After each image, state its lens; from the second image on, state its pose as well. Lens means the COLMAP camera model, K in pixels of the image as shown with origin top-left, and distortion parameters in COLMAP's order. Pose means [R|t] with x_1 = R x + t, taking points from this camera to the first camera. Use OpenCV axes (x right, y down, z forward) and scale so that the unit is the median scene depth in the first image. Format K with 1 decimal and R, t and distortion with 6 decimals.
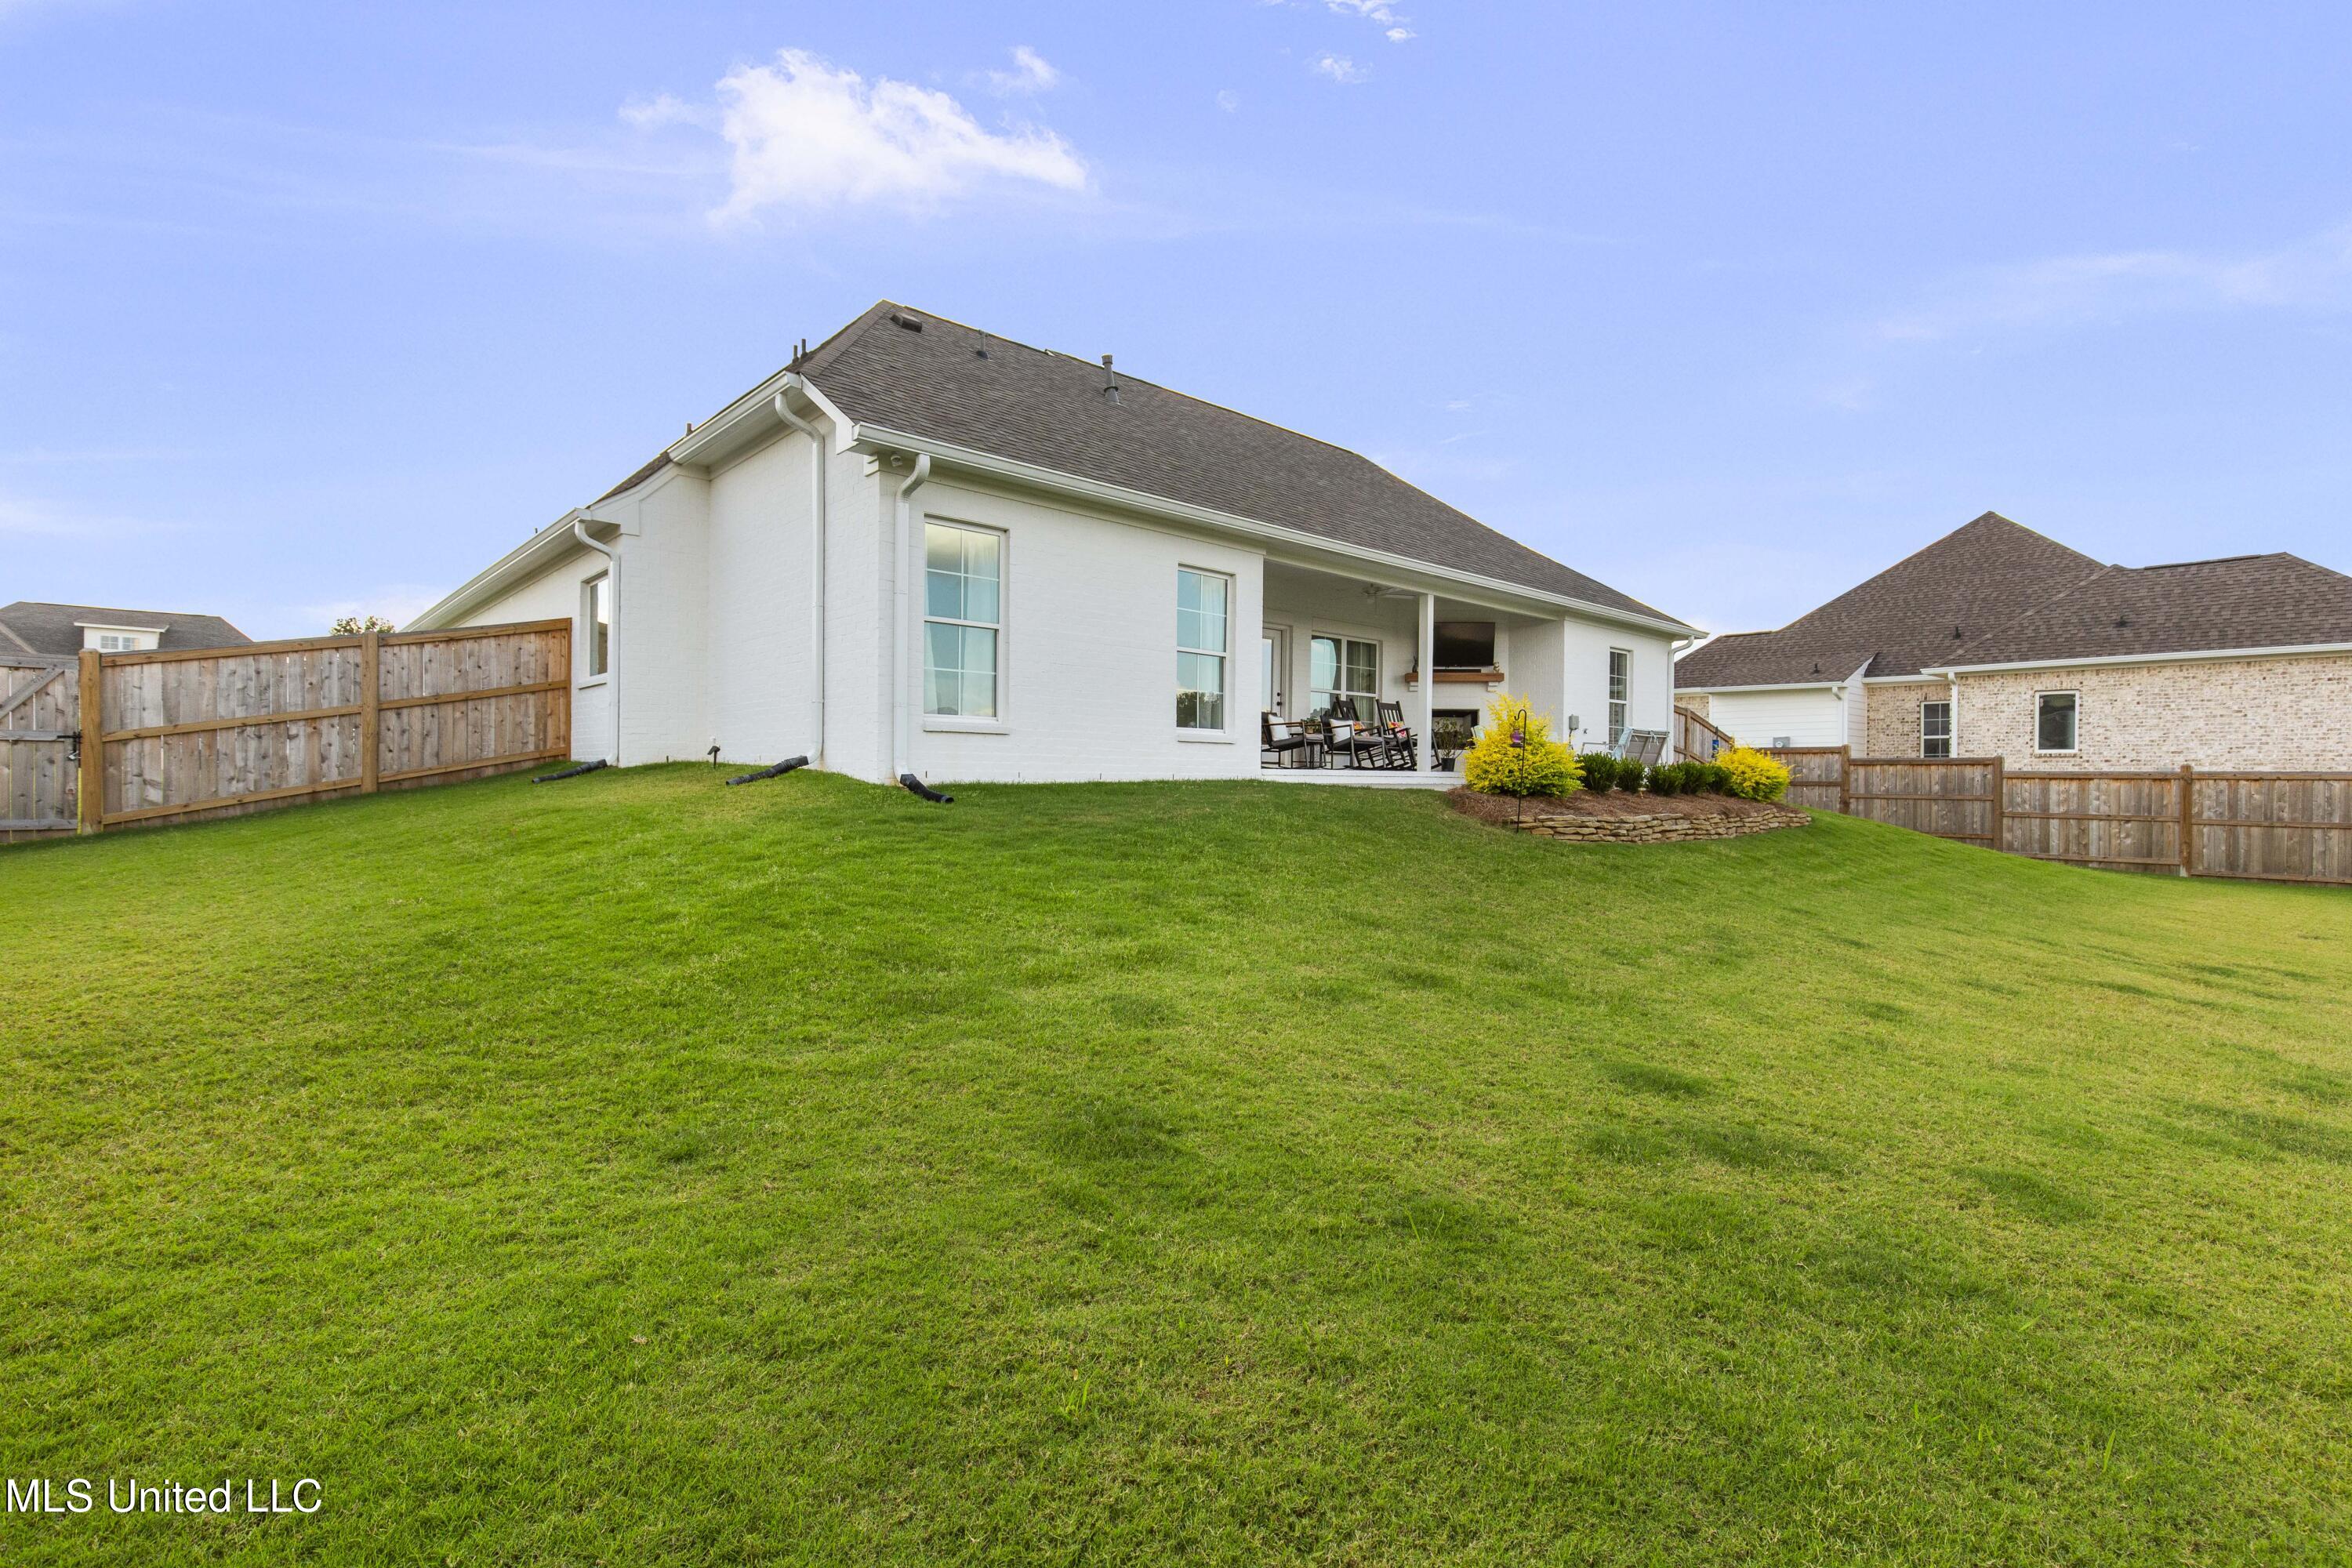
lens RADIAL K [[1069.3, 0, 1172.9], [0, 1069.3, 767.0], [0, 0, 1]] dist [0.002913, -0.000530]
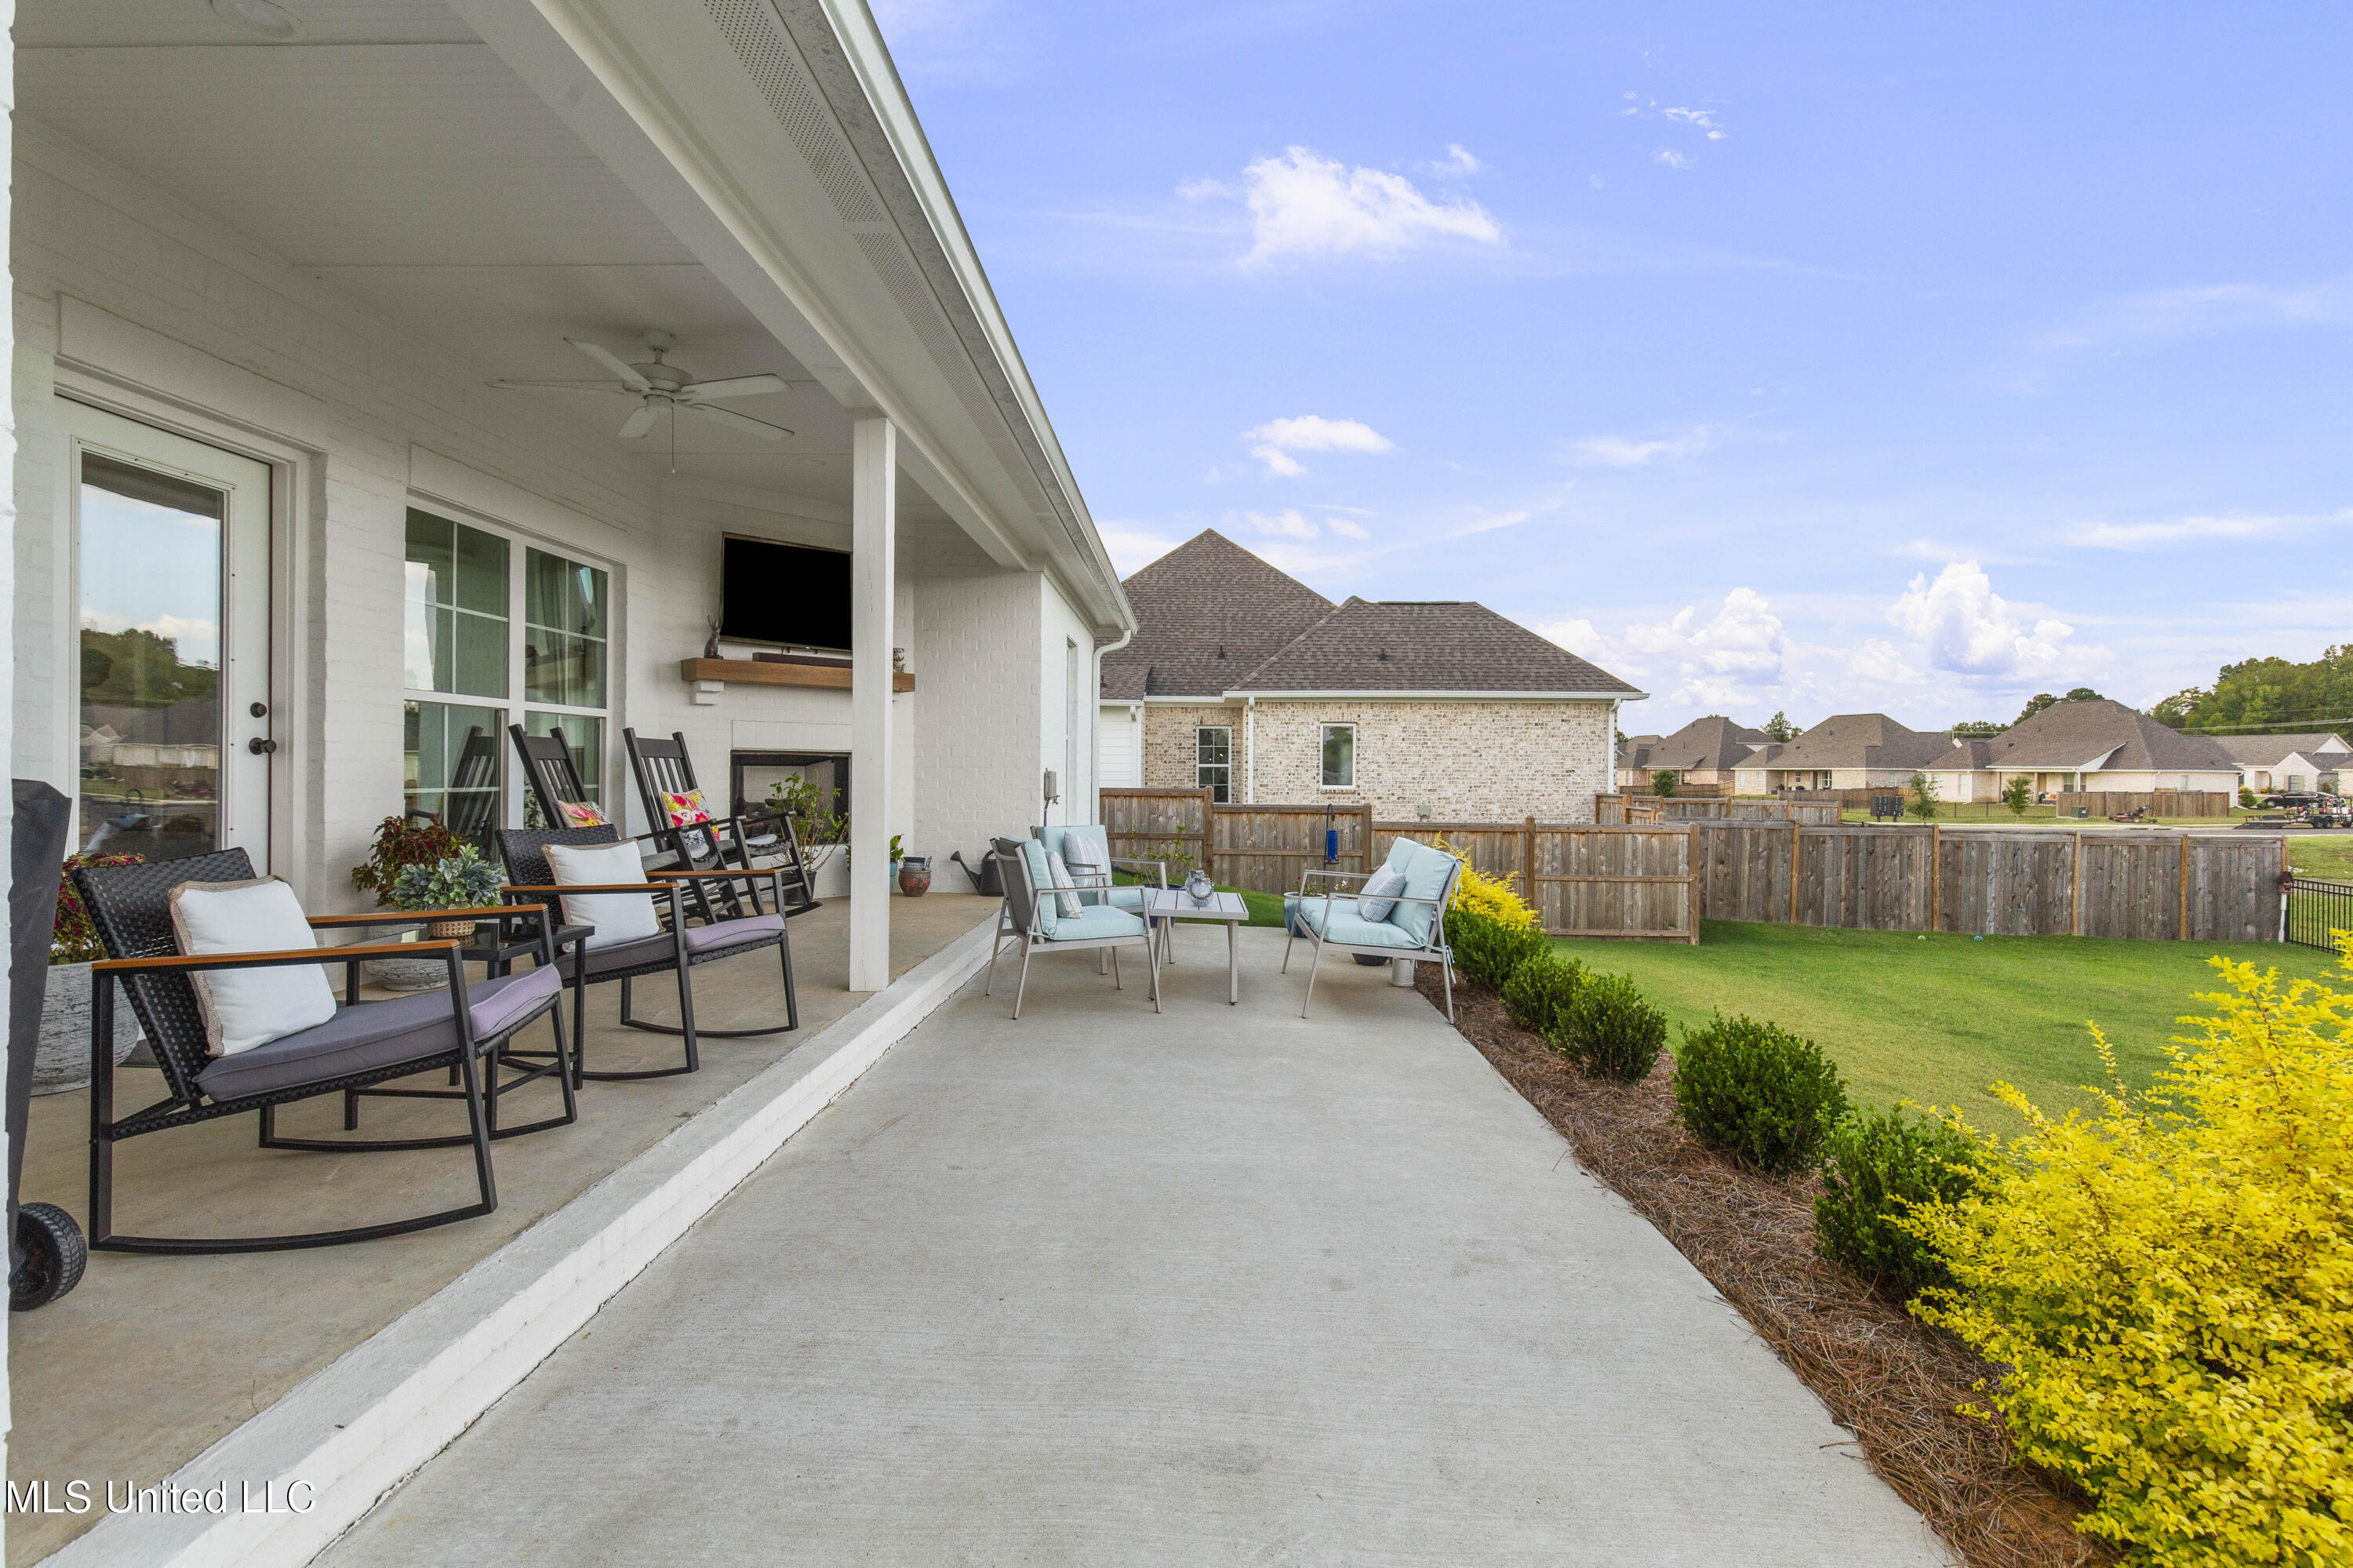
lens RADIAL K [[1069.8, 0, 1175.2], [0, 1069.8, 767.9], [0, 0, 1]] dist [0.002913, -0.000530]
pose [[0.686481, -0.002010, 0.727145, 0.046835], [-0.008775, 0.999900, 0.011049, -0.044207], [-0.727095, -0.013966, 0.686395, 0.497315]]
